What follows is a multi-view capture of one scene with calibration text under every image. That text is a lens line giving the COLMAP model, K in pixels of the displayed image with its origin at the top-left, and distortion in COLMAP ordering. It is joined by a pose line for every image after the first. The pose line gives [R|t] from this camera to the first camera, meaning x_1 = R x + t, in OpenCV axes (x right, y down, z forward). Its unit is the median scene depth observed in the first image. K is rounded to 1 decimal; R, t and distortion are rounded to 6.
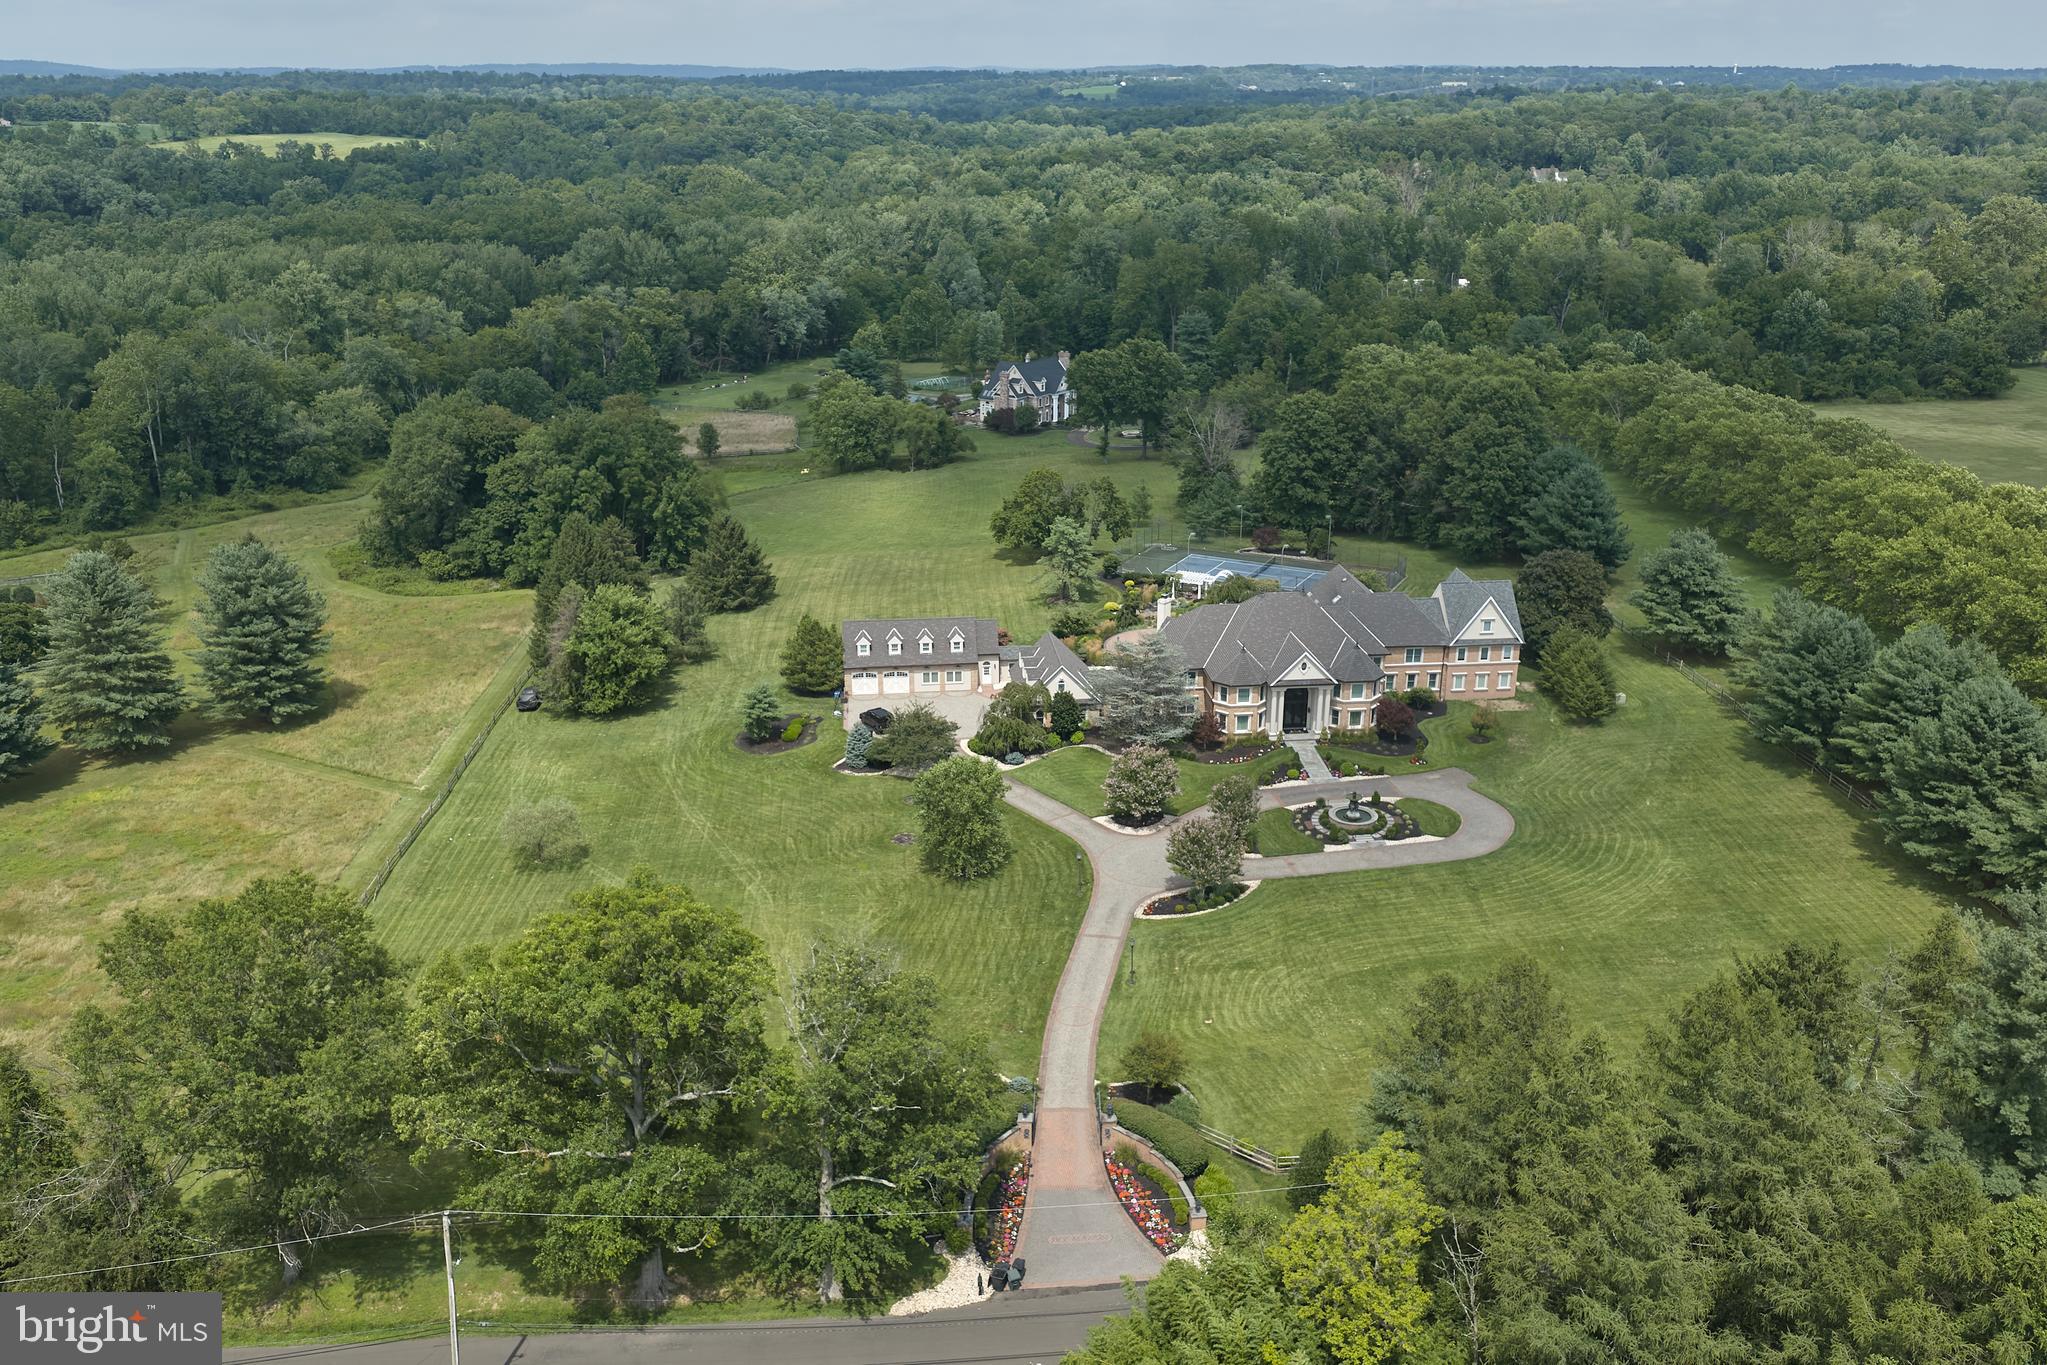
lens RADIAL K [[1679.8, 0, 1024.8], [0, 1679.8, 731.0], [0, 0, 1]] dist [0.011043, -0.010402]
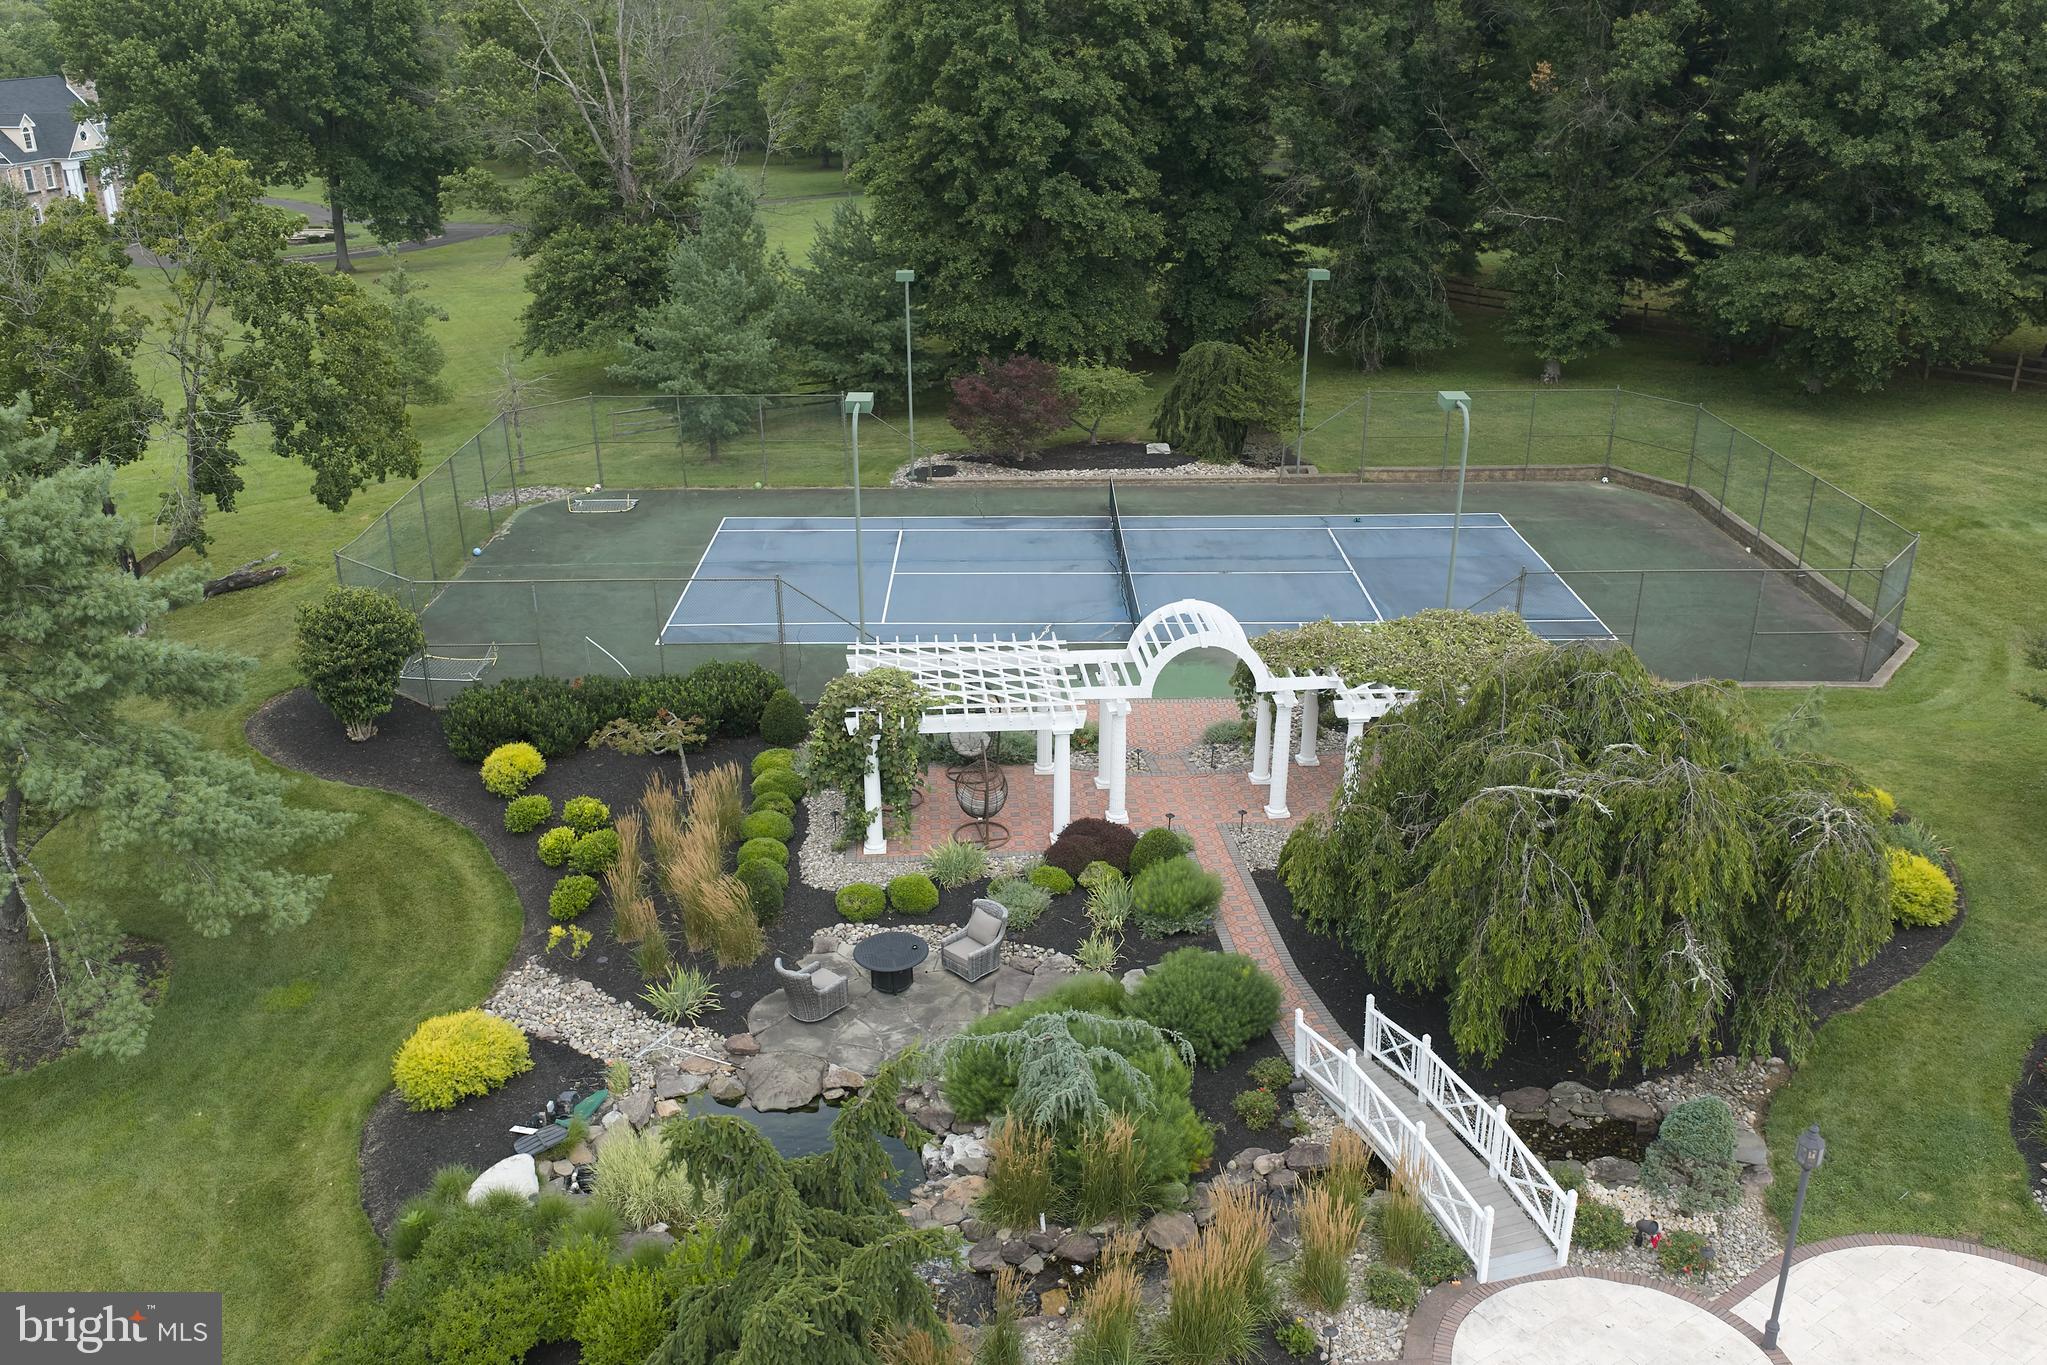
lens RADIAL K [[1679.8, 0, 1024.8], [0, 1679.8, 731.0], [0, 0, 1]] dist [0.011043, -0.010402]
pose [[0.887817, -0.189530, 0.419355, 0.042691], [0.171182, 0.981875, 0.081355, -0.100939], [-0.427173, -0.000443, 0.904170, 0.892151]]
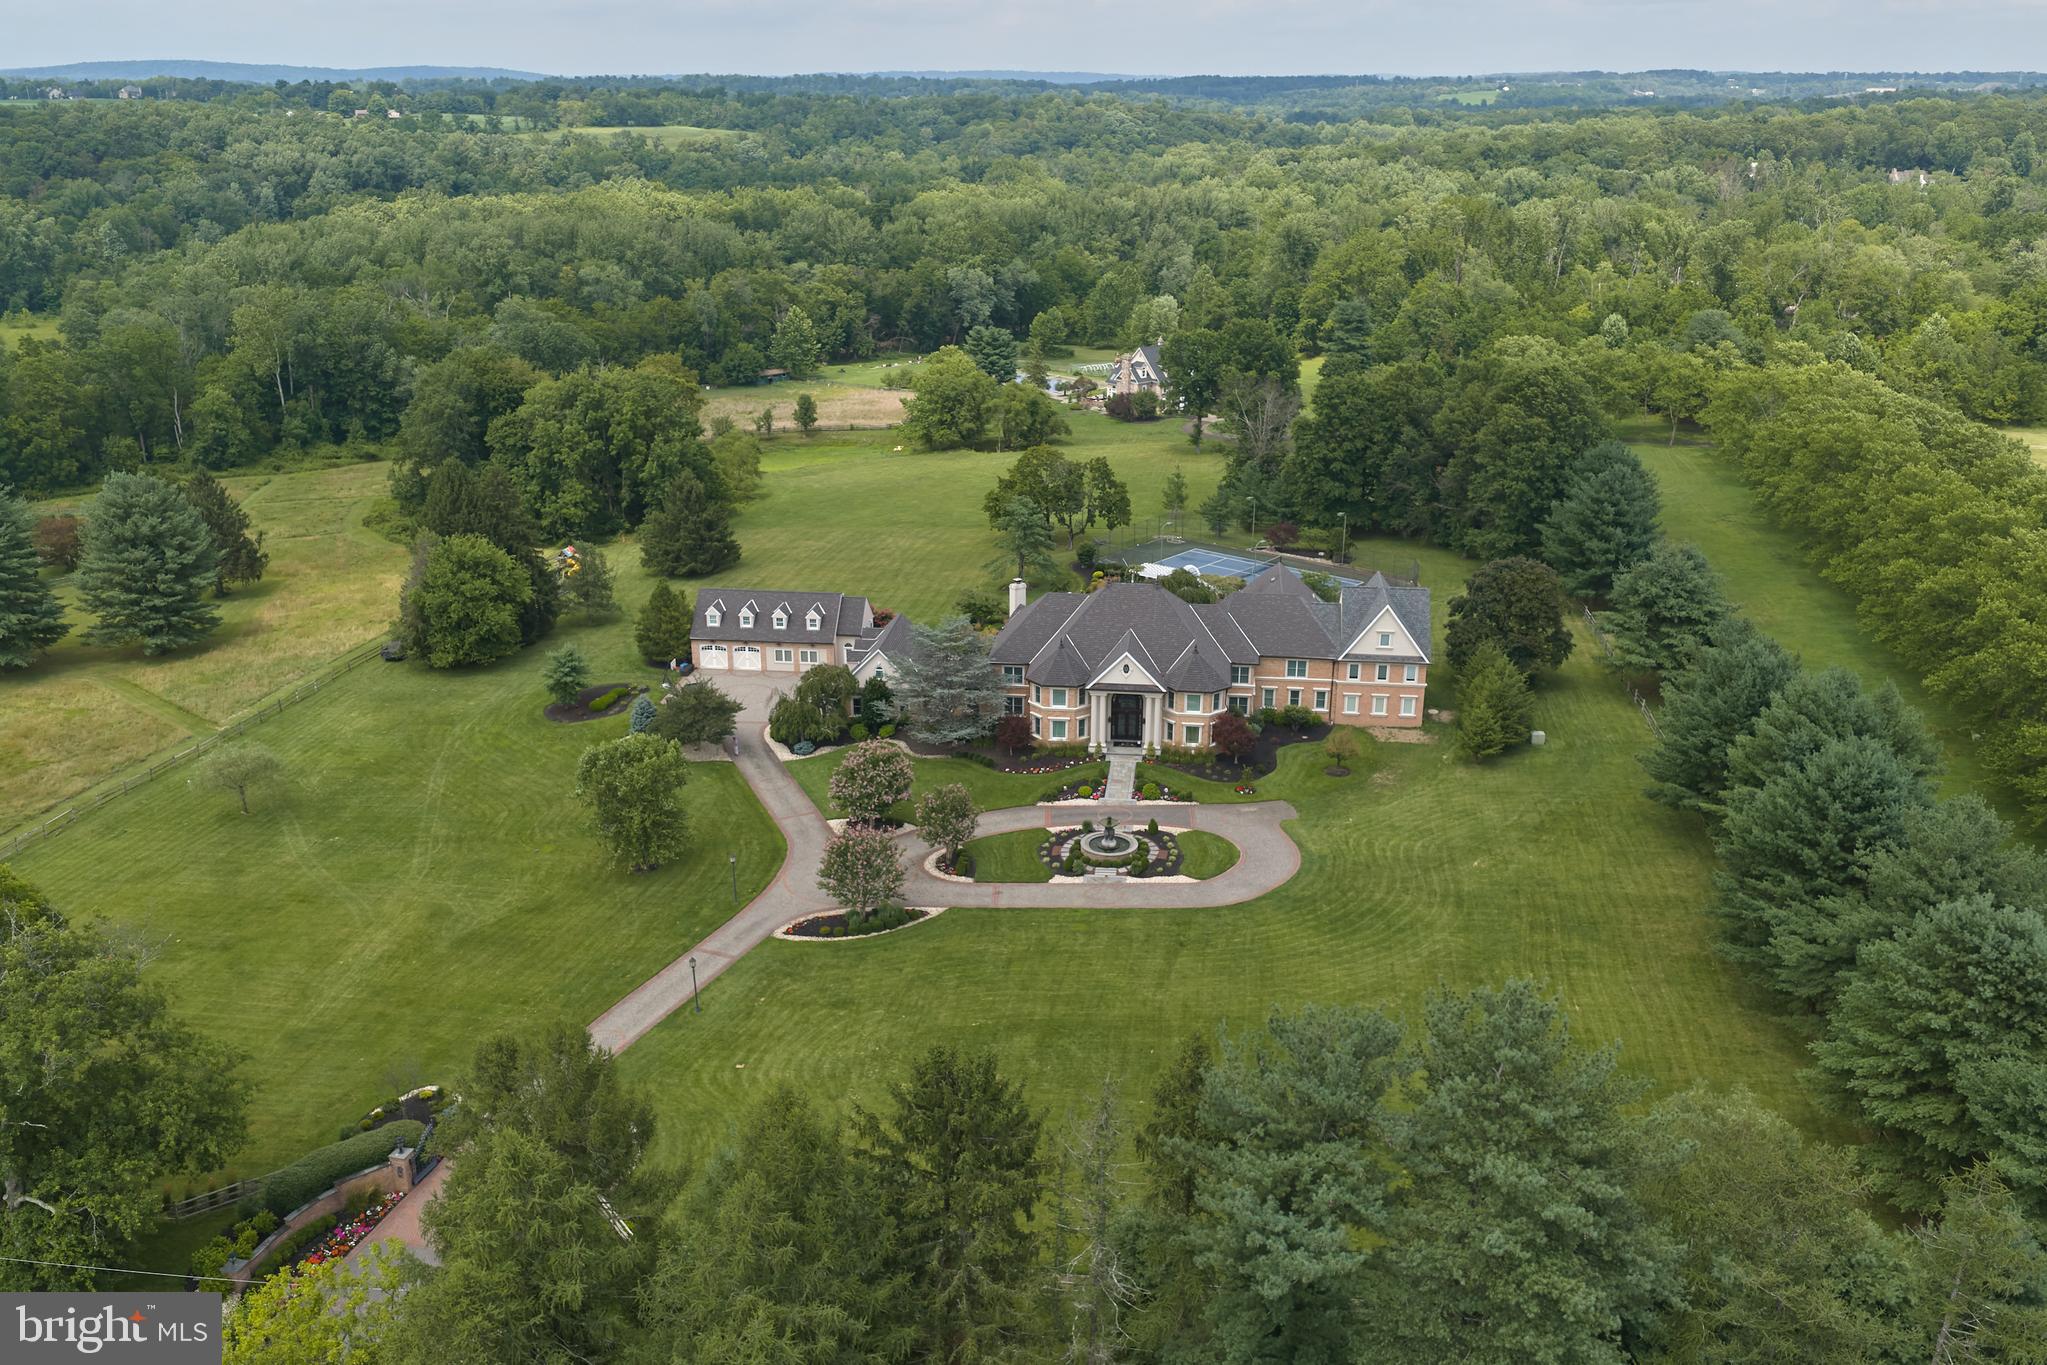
lens RADIAL K [[1679.8, 0, 1024.8], [0, 1679.8, 731.0], [0, 0, 1]] dist [0.011043, -0.010402]
pose [[0.976100, 0.080038, -0.202049, 0.226086], [-0.080973, 0.996710, 0.003644, -0.004389], [0.201675, 0.012804, 0.979369, 0.116411]]
